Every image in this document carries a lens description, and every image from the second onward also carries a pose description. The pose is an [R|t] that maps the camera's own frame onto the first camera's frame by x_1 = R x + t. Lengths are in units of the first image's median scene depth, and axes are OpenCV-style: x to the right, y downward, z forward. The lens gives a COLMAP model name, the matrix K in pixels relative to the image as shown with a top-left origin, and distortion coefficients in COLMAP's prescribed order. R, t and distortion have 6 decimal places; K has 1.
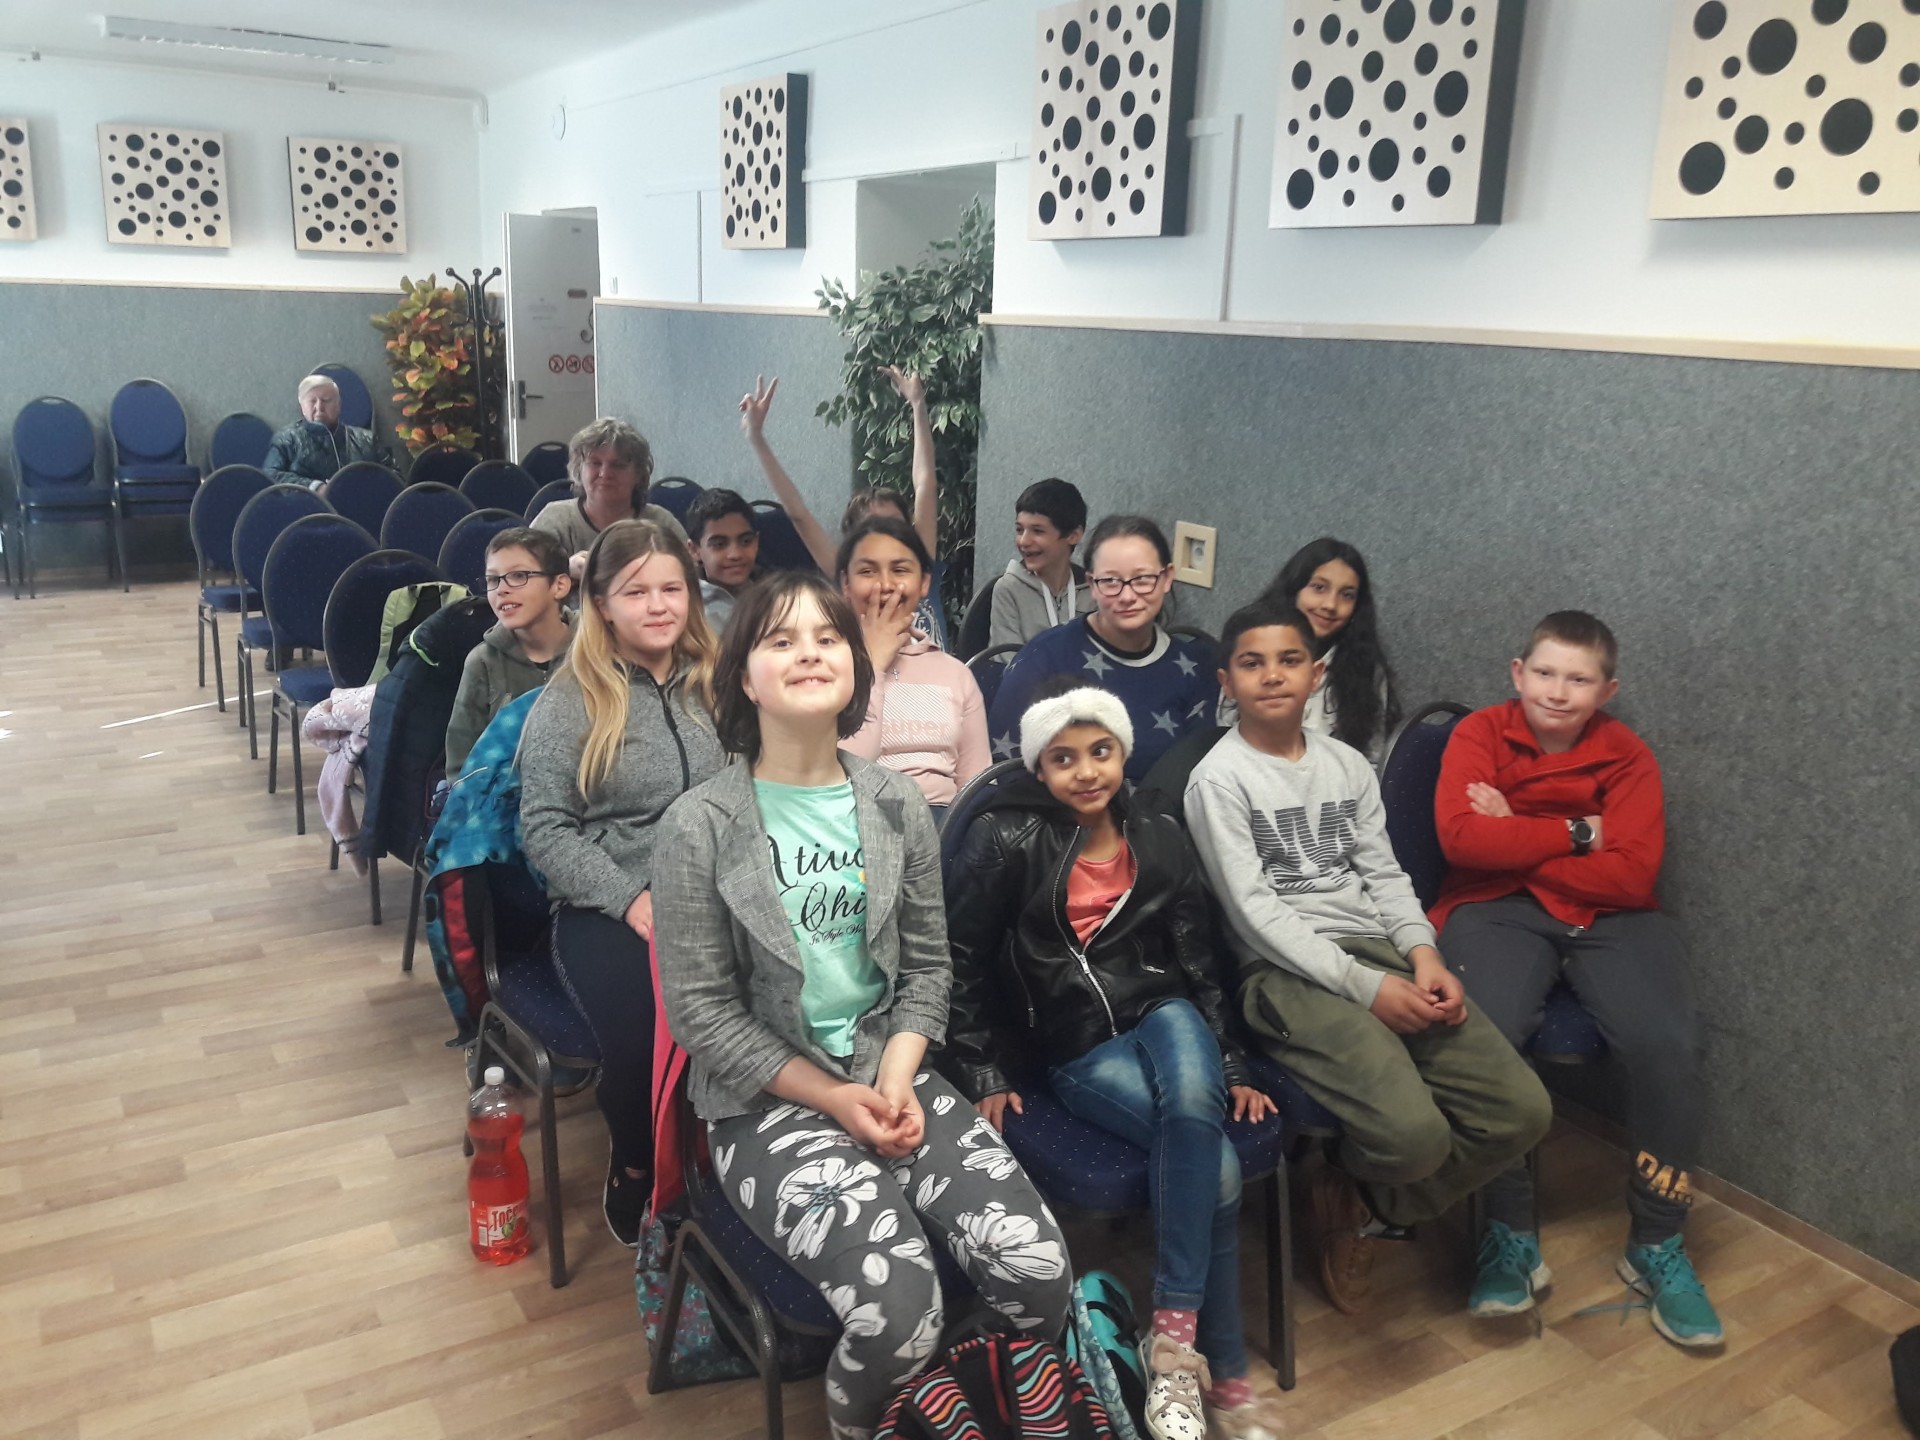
lens RADIAL K [[1595.8, 0, 960.0], [0, 1595.8, 720.0], [0, 0, 1]] dist [0.001880, -0.035053]
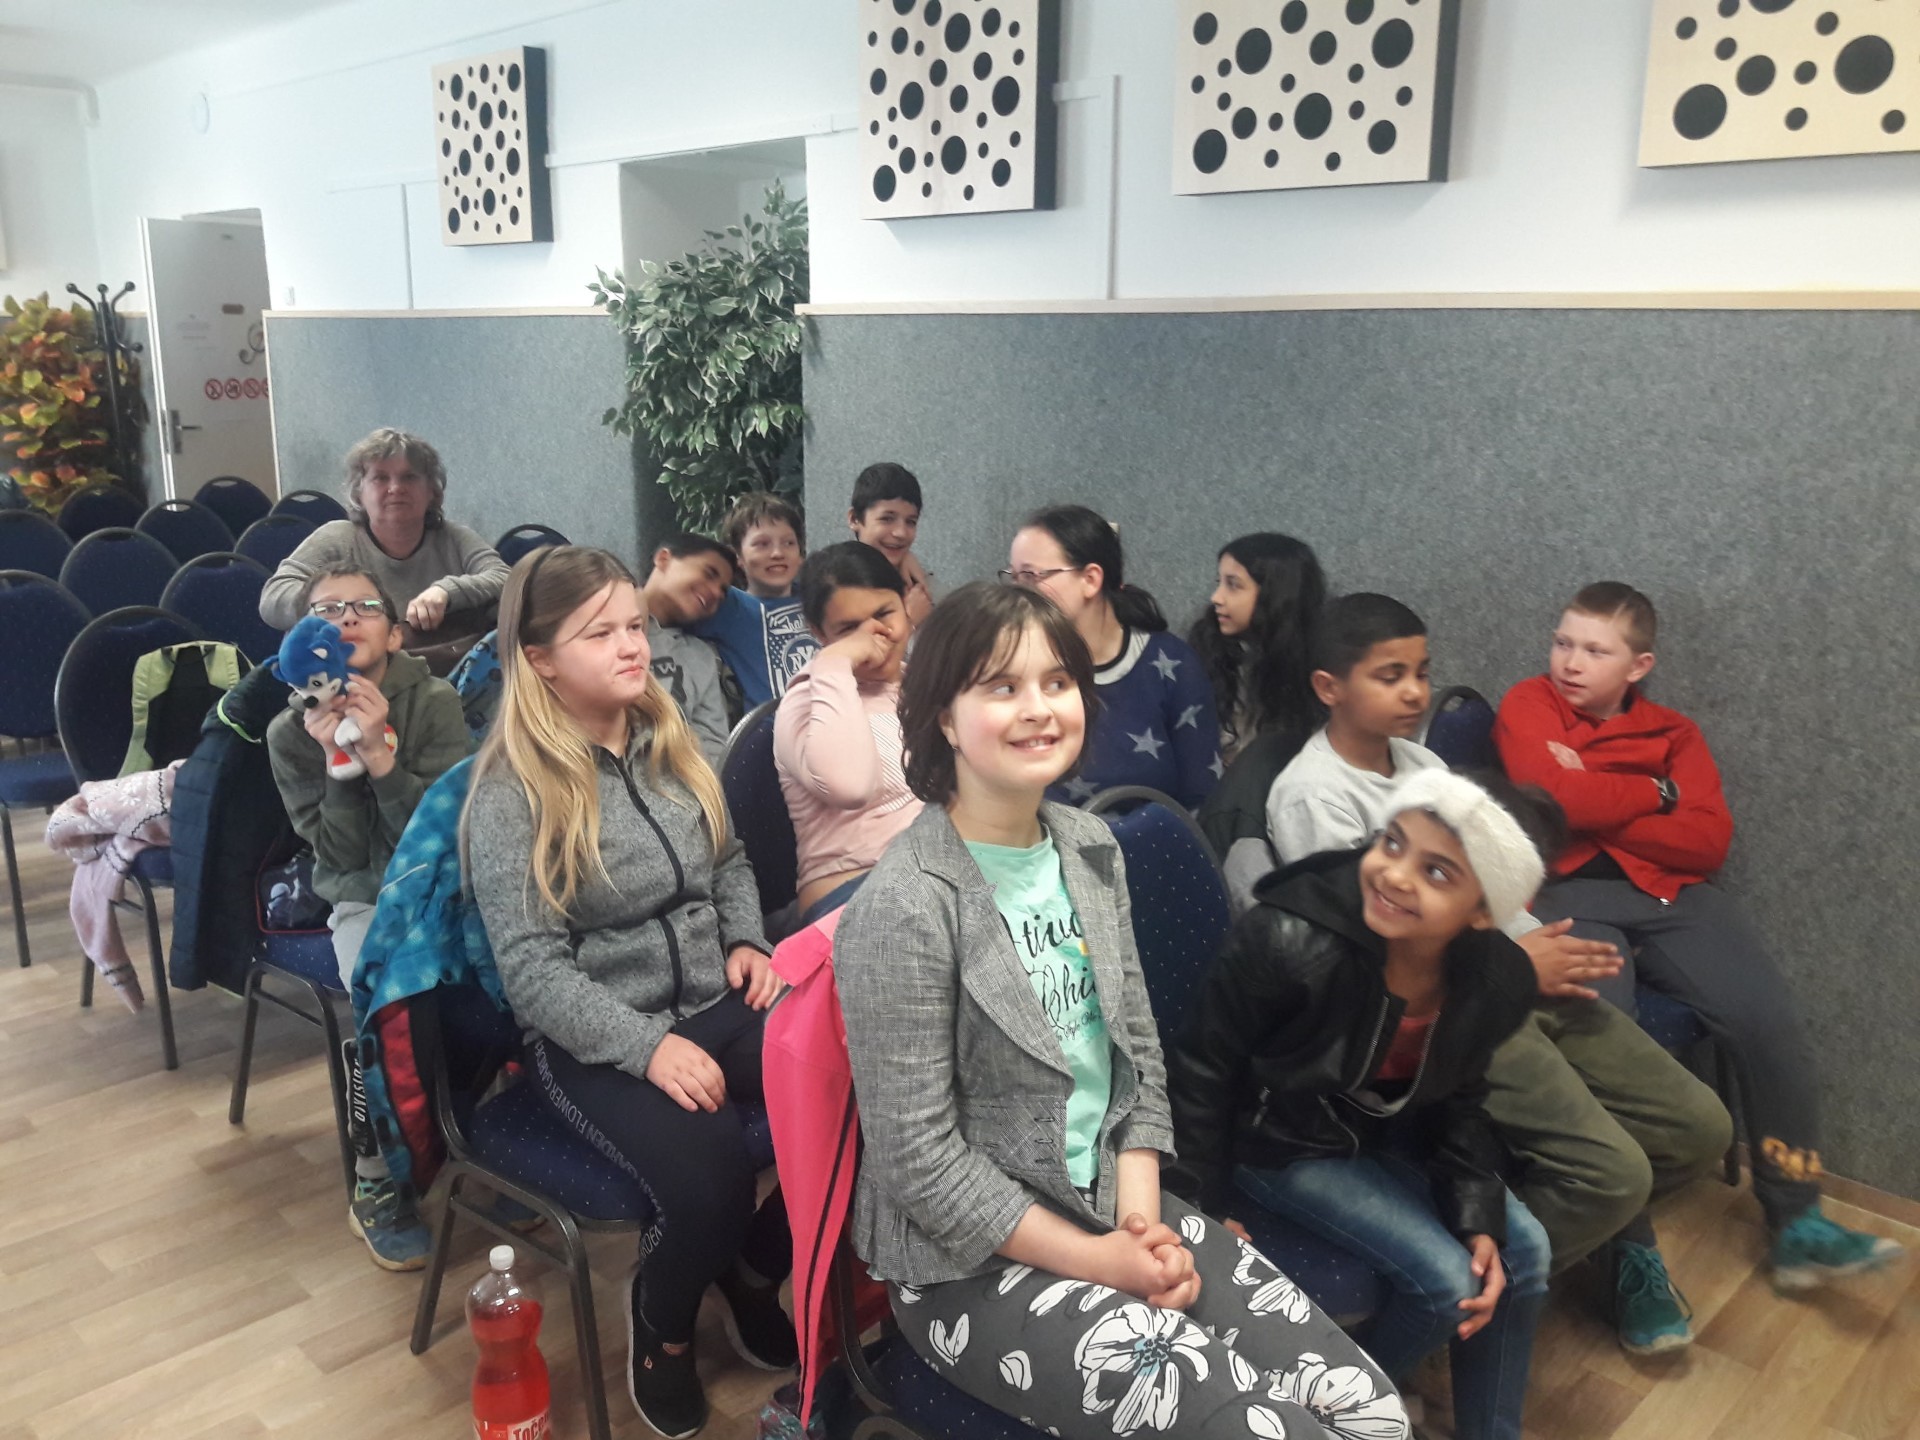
lens RADIAL K [[1595.8, 0, 960.0], [0, 1595.8, 720.0], [0, 0, 1]] dist [0.001880, -0.035053]
pose [[0.968385, -0.083682, 0.235004, -0.184972], [0.086602, 0.996241, -0.002113, -0.013831], [-0.233944, 0.022398, 0.971992, 0.145801]]
